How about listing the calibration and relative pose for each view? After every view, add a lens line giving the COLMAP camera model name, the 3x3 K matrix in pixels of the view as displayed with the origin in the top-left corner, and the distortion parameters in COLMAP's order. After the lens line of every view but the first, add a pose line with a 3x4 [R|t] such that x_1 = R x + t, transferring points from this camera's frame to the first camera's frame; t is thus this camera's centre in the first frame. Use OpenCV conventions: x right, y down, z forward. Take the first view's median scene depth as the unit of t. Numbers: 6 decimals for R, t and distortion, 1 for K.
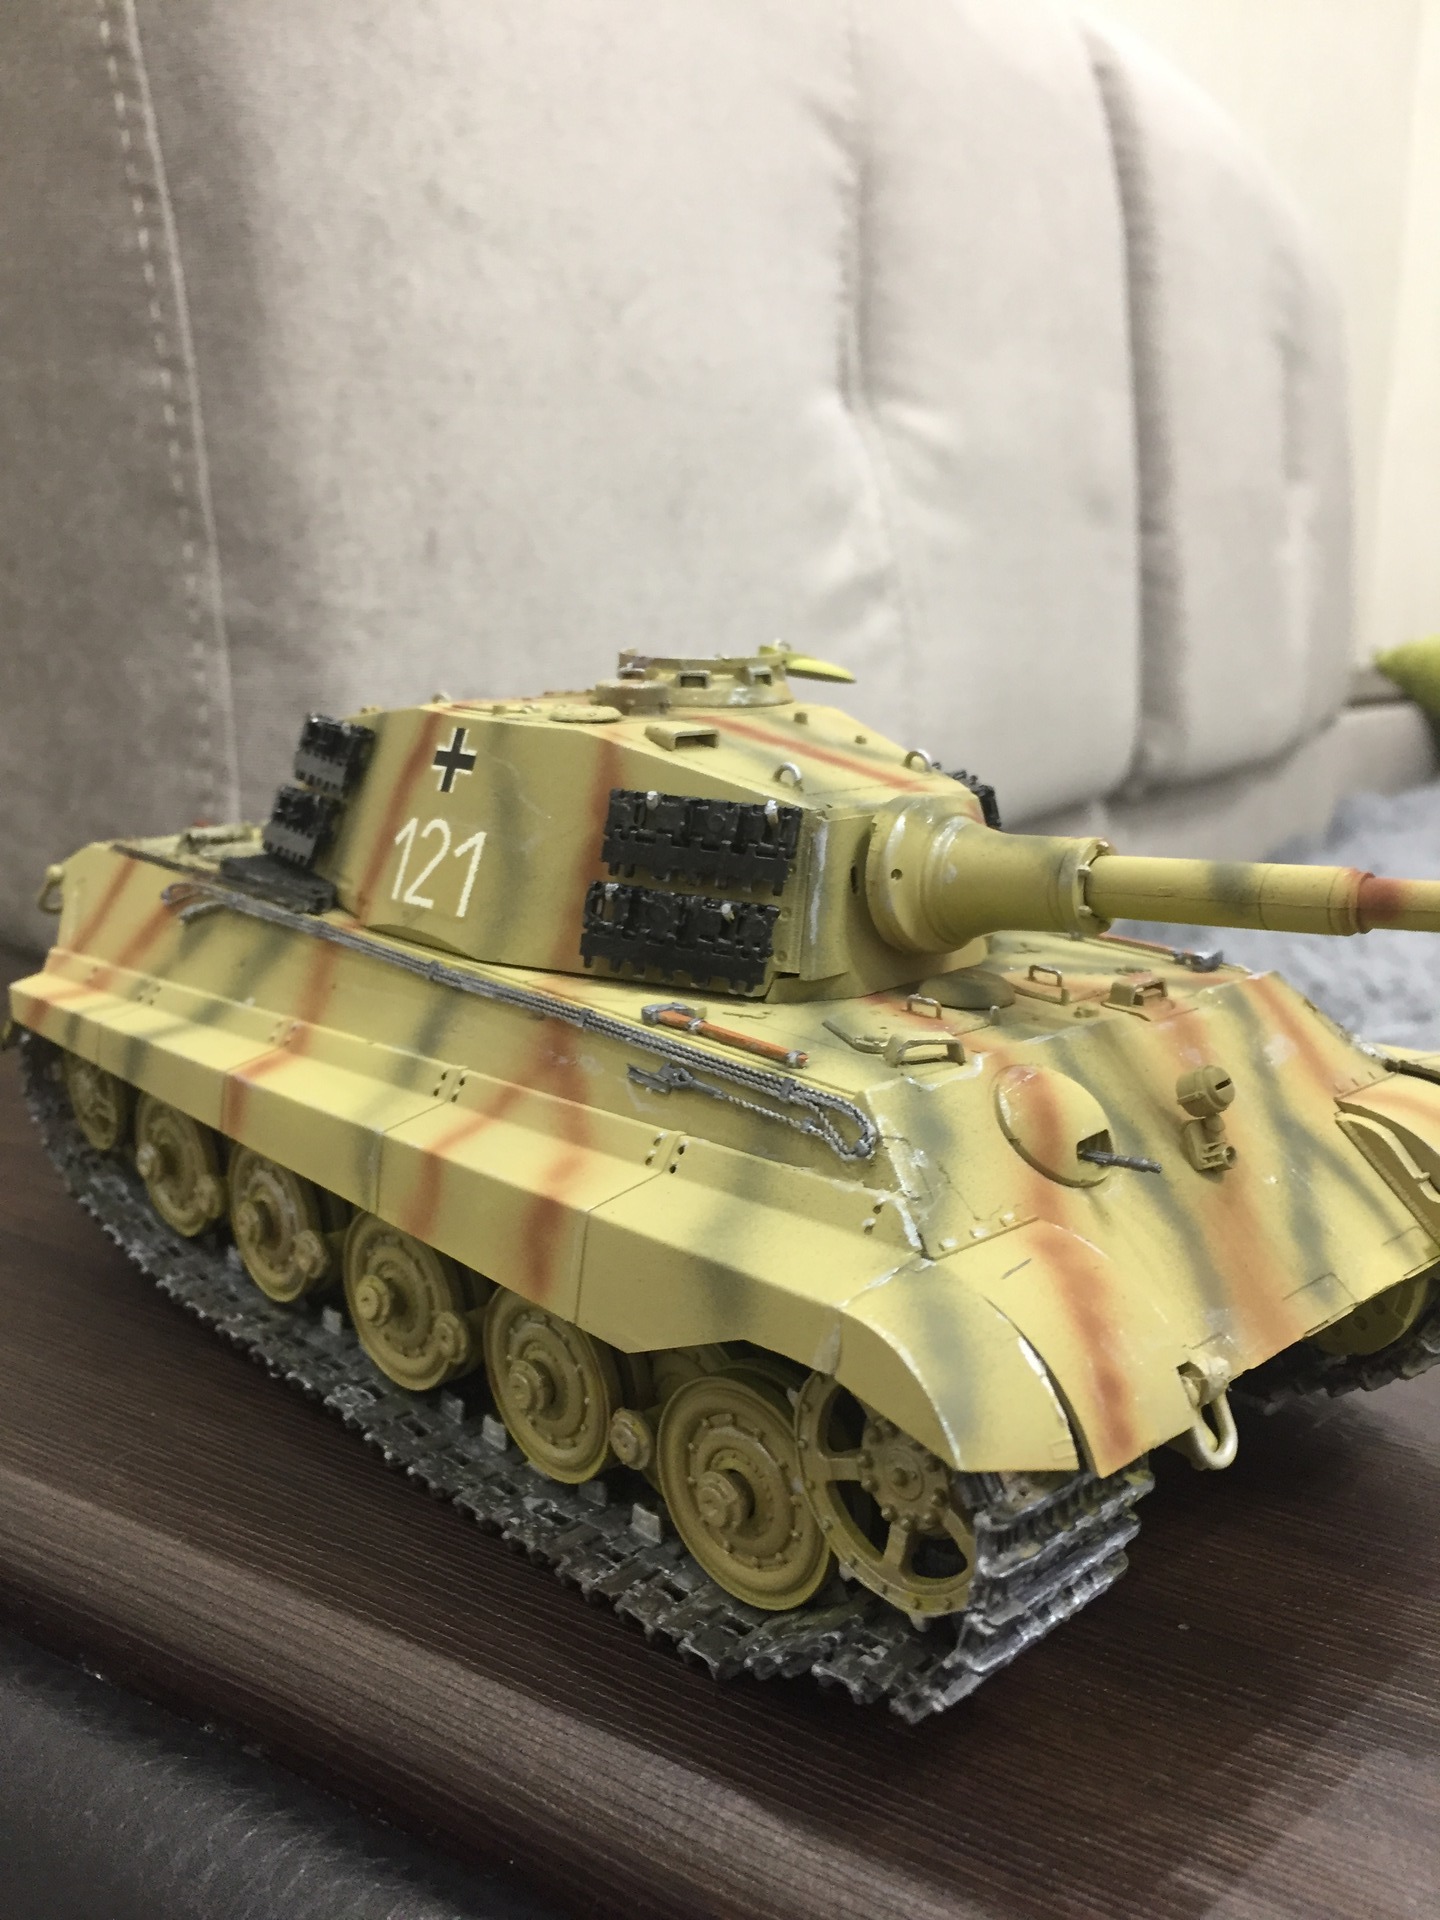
lens RADIAL K [[1651.7, 0, 720.0], [0, 1651.7, 960.0], [0, 0, 1]] dist [0.080247, -0.131678]
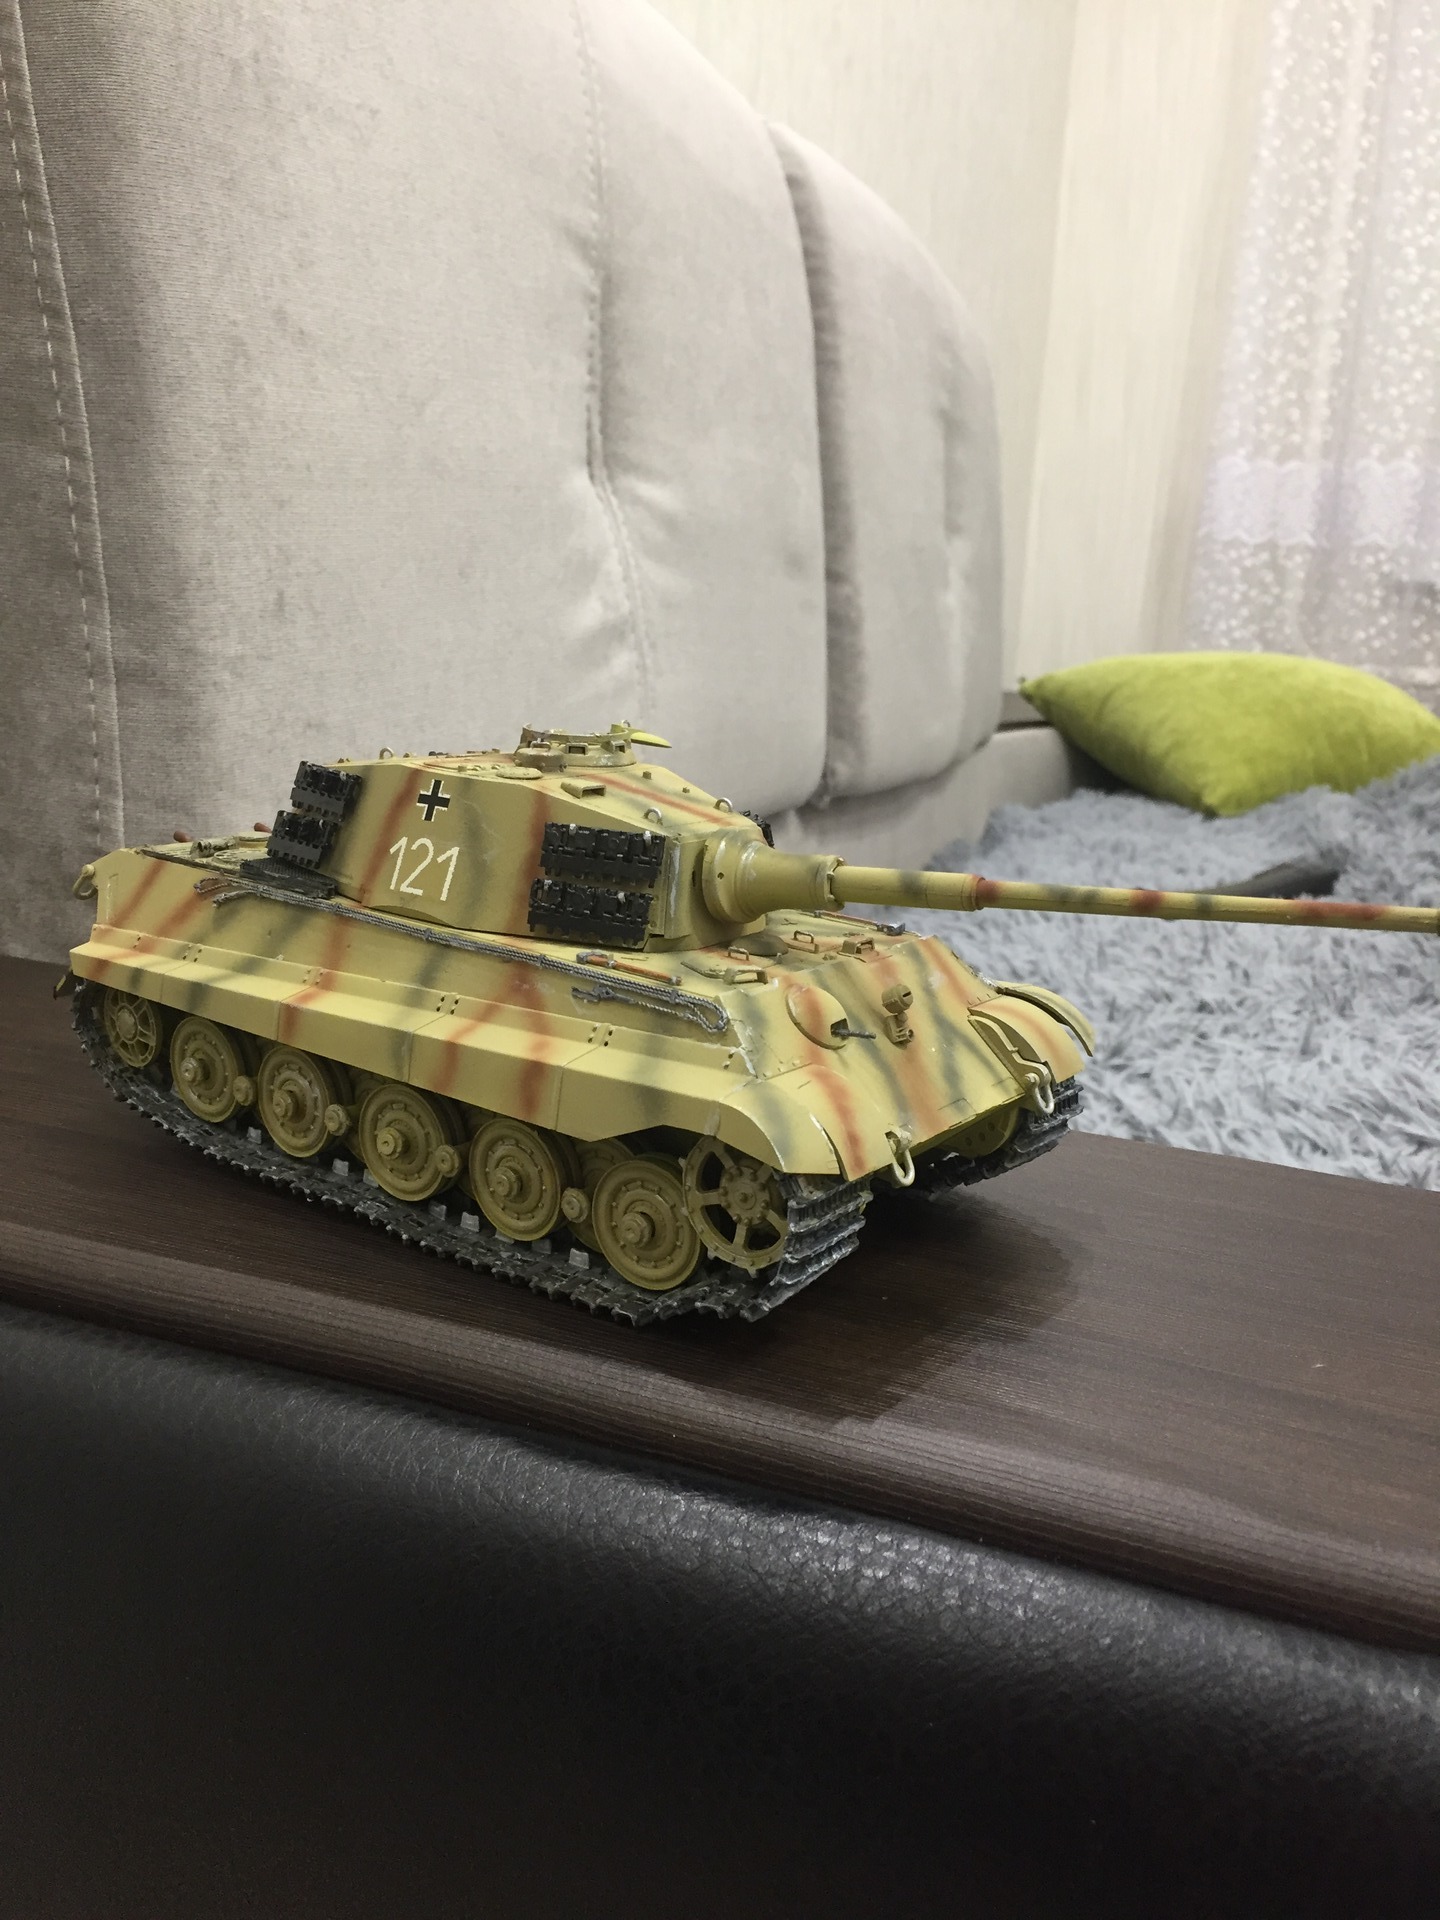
lens RADIAL K [[1651.7, 0, 720.0], [0, 1651.7, 960.0], [0, 0, 1]] dist [0.080247, -0.131678]
pose [[0.982108, -0.003060, 0.188295, -0.189014], [0.002754, 0.999994, 0.001887, 0.027576], [-0.188300, -0.001335, 0.982111, -0.583861]]
